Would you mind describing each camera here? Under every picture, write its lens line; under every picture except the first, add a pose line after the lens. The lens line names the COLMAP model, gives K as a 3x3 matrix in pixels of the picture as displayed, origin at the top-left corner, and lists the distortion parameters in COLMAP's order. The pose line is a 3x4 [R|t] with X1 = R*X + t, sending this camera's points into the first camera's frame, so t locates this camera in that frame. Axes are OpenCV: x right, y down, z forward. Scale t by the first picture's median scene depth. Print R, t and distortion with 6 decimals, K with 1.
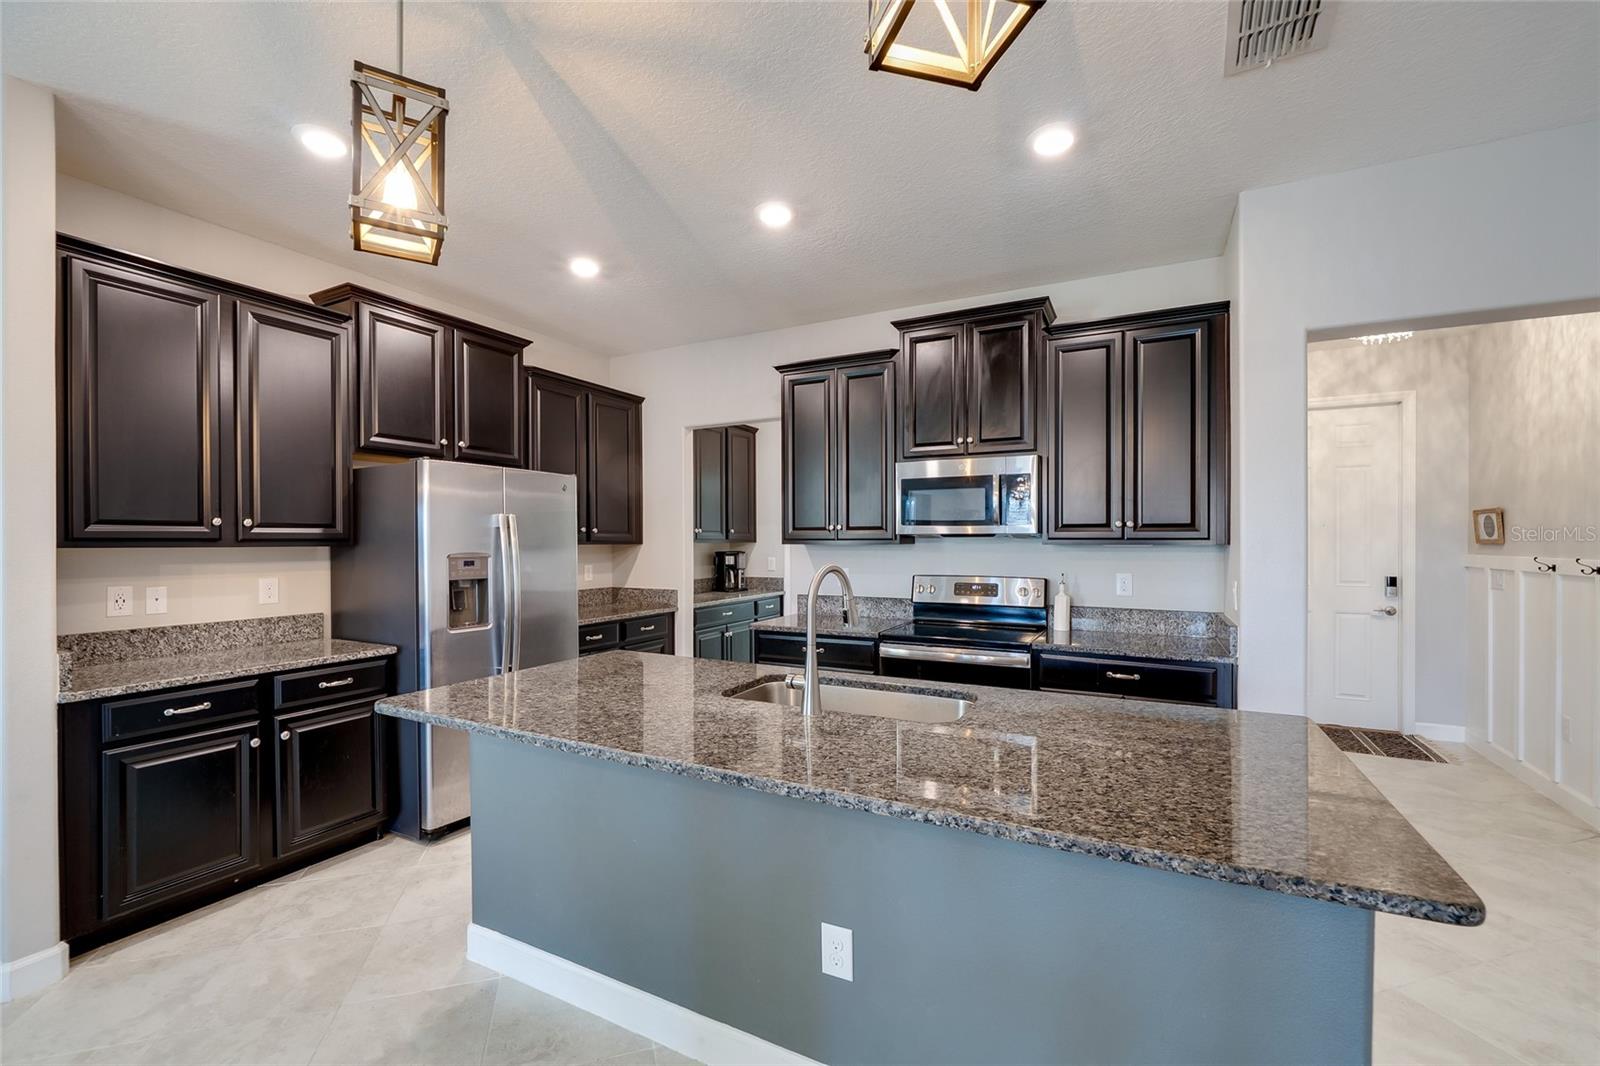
lens RADIAL K [[661.5, 0, 803.0], [0, 661.5, 539.5], [0, 0, 1]] dist [-0.002590, -0.000171]
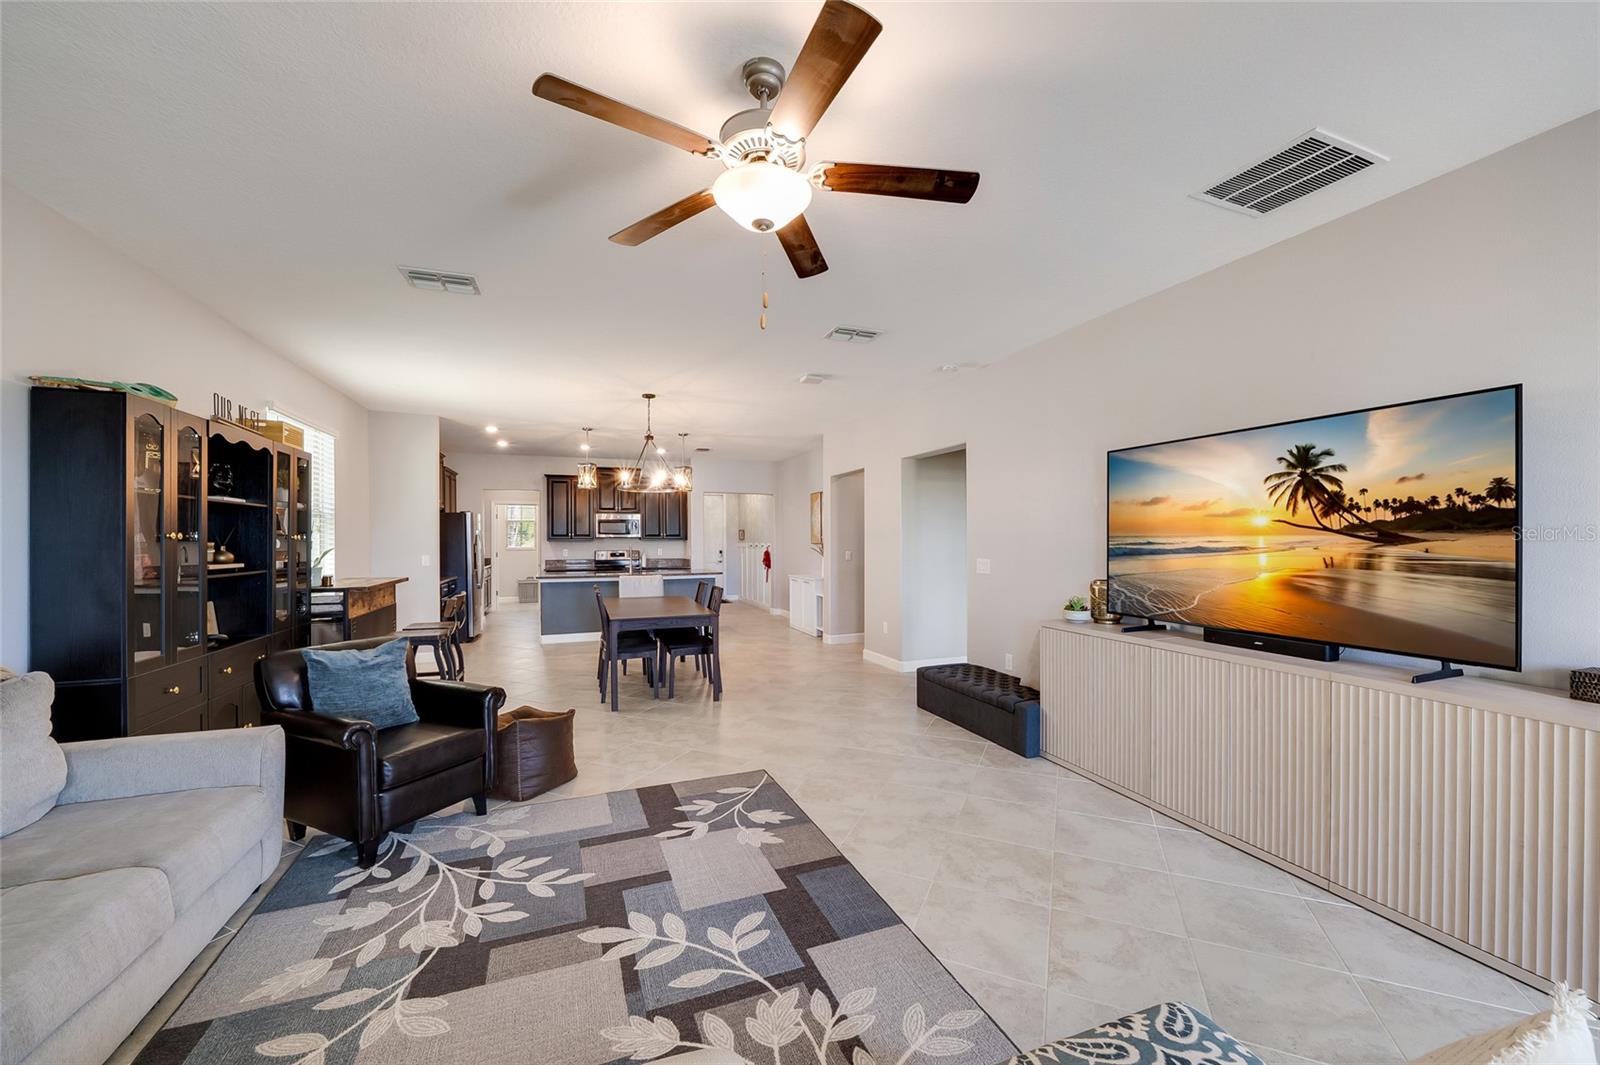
lens RADIAL K [[600.3, 0, 801.3], [0, 600.3, 541.2], [0, 0, 1]] dist [-0.008737, -0.000087]
pose [[0.659254, -0.005120, 0.751903, -1.122147], [0.001821, 0.999985, 0.005213, -0.001816], [-0.751918, -0.002067, 0.659253, -1.311452]]
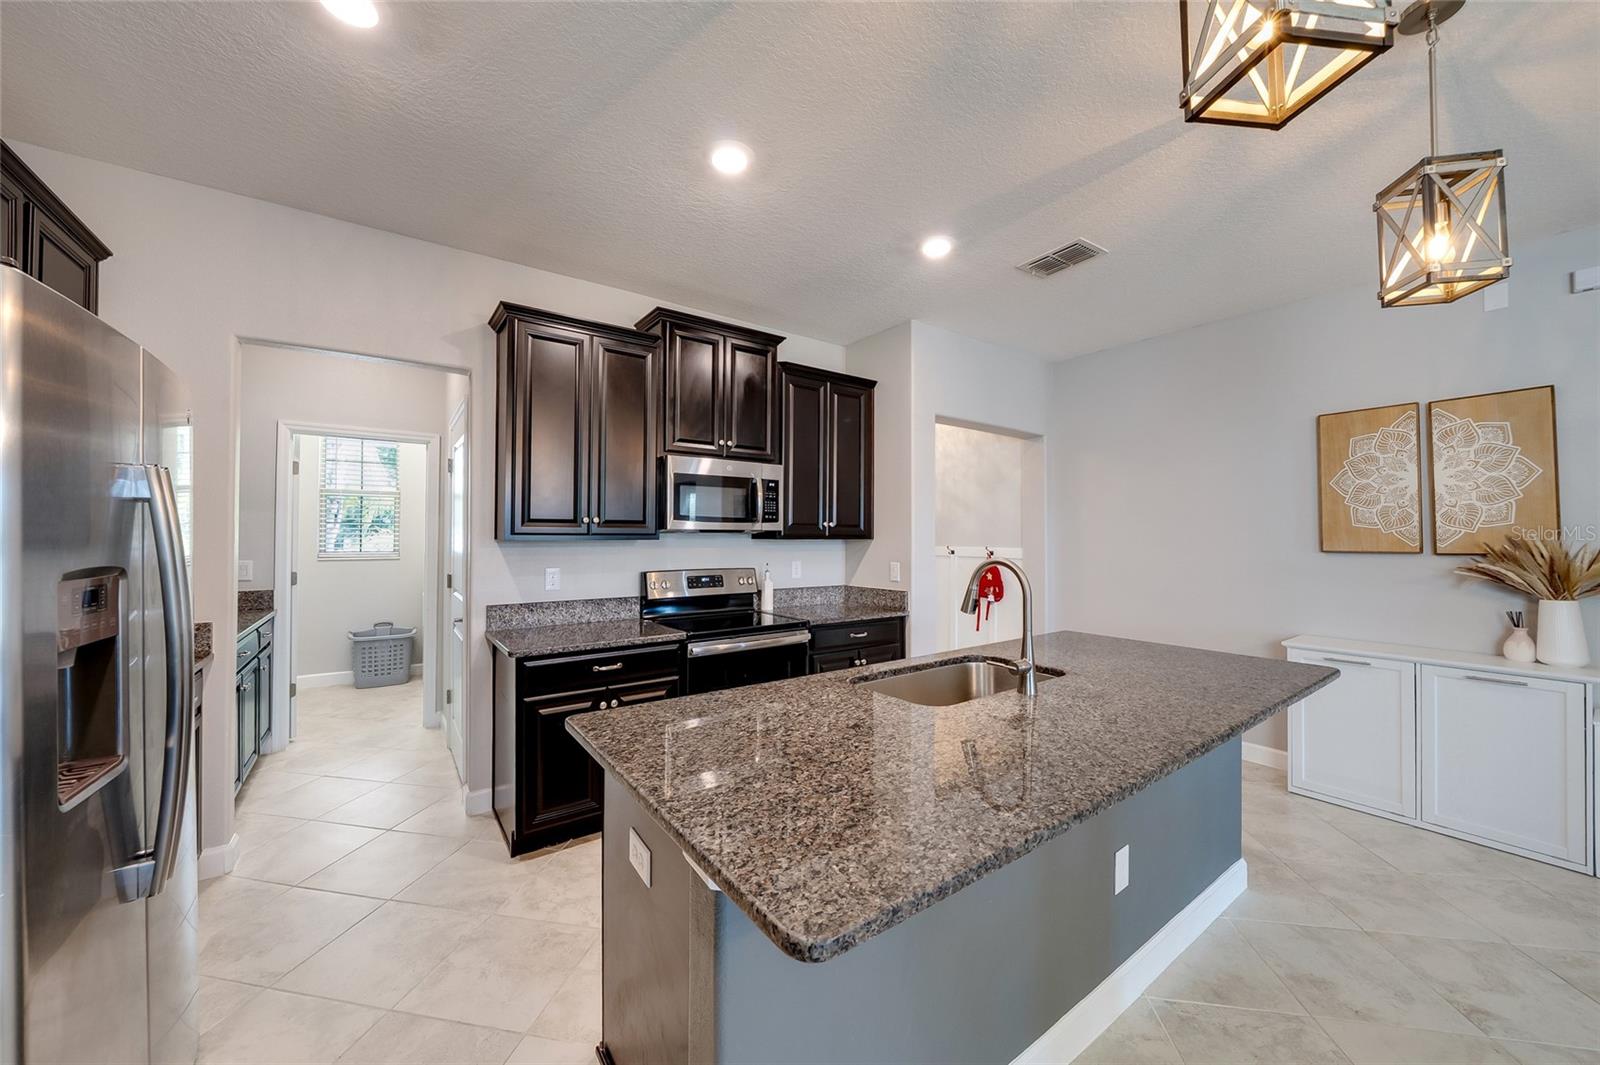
lens RADIAL K [[582.5, 0, 788.7], [0, 582.5, 529.2], [0, 0, 1]] dist [-0.012270, -0.000042]
pose [[0.460543, 0.009446, 0.887587, -0.448766], [-0.005209, 0.999955, -0.007939, -0.002350], [-0.887622, -0.000967, 0.460571, 0.386194]]
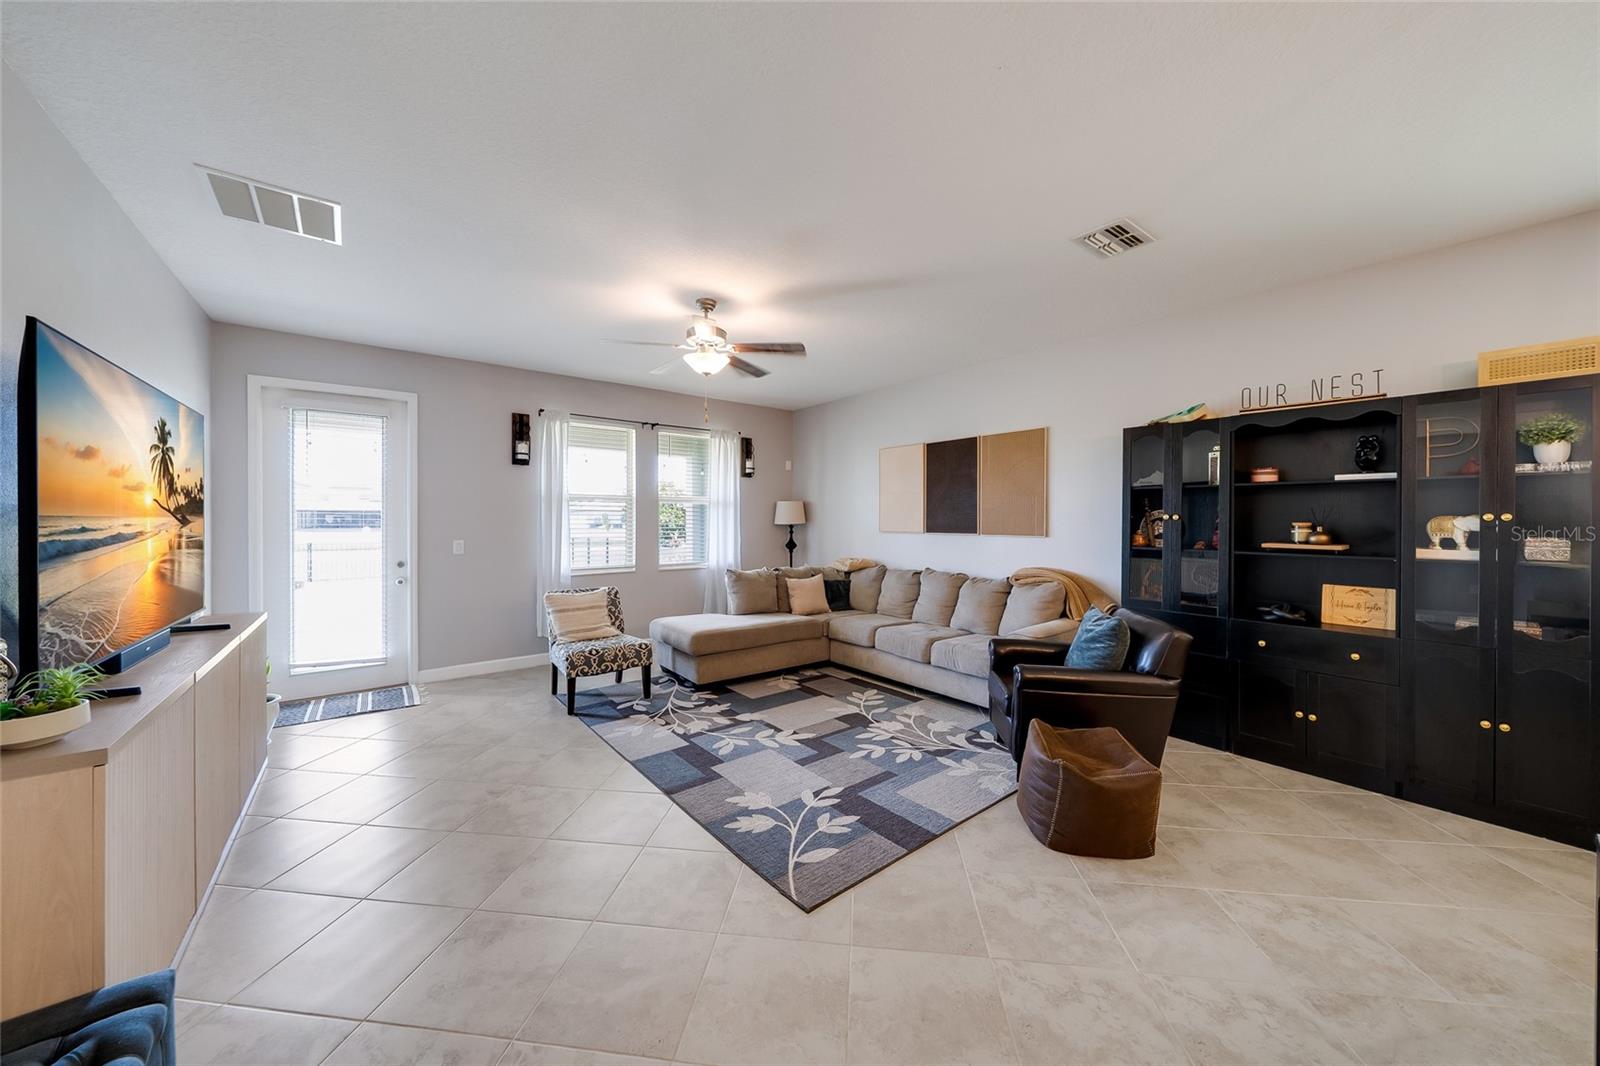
lens RADIAL K [[548.3, 0, 800.3], [0, 548.3, 527.3], [0, 0, 1]] dist [-0.002162, -0.000082]
pose [[-0.405545, 0.012220, -0.913993, -0.114523], [-0.000401, 0.999908, 0.013547, -0.001201], [0.914075, 0.005861, -0.405503, -0.541272]]
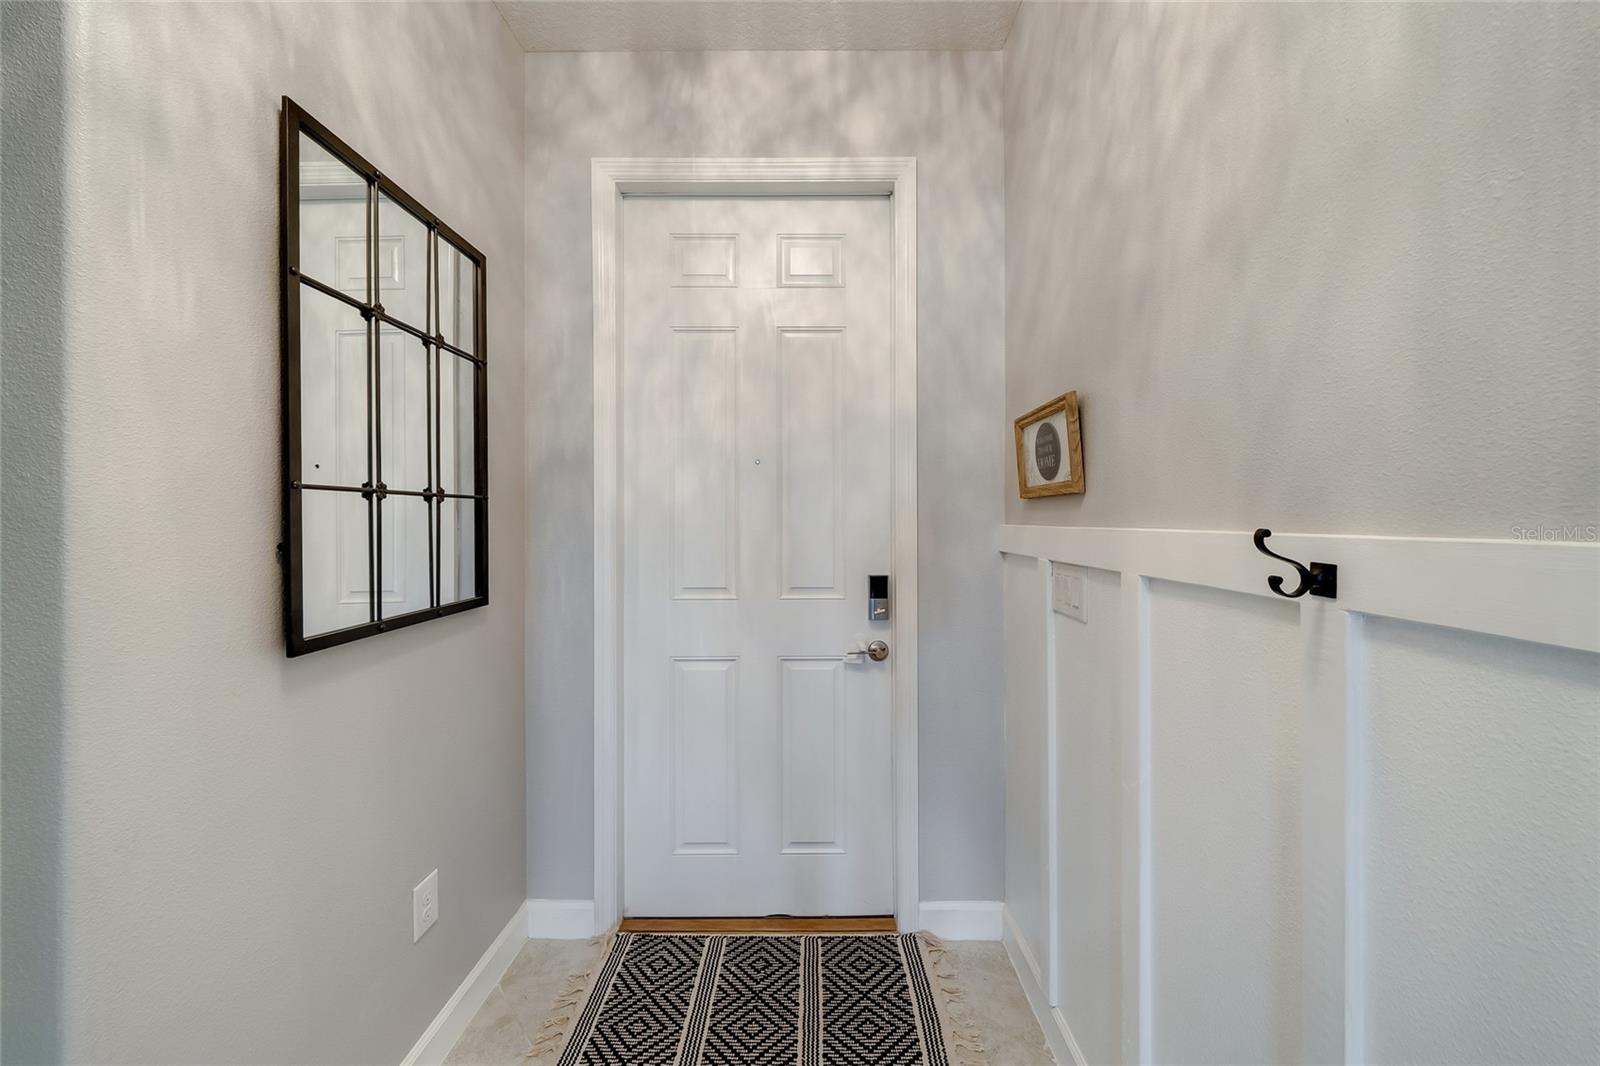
lens RADIAL K [[571.0, 0, 804.2], [0, 571.0, 499.7], [0, 0, 1]] dist [0.000451, 0.000399]
pose [[0.894239, 0.020715, 0.447111, 0.750017], [-0.005848, 0.999384, -0.034605, 0.020270], [-0.447552, 0.028331, 0.893809, 0.752171]]
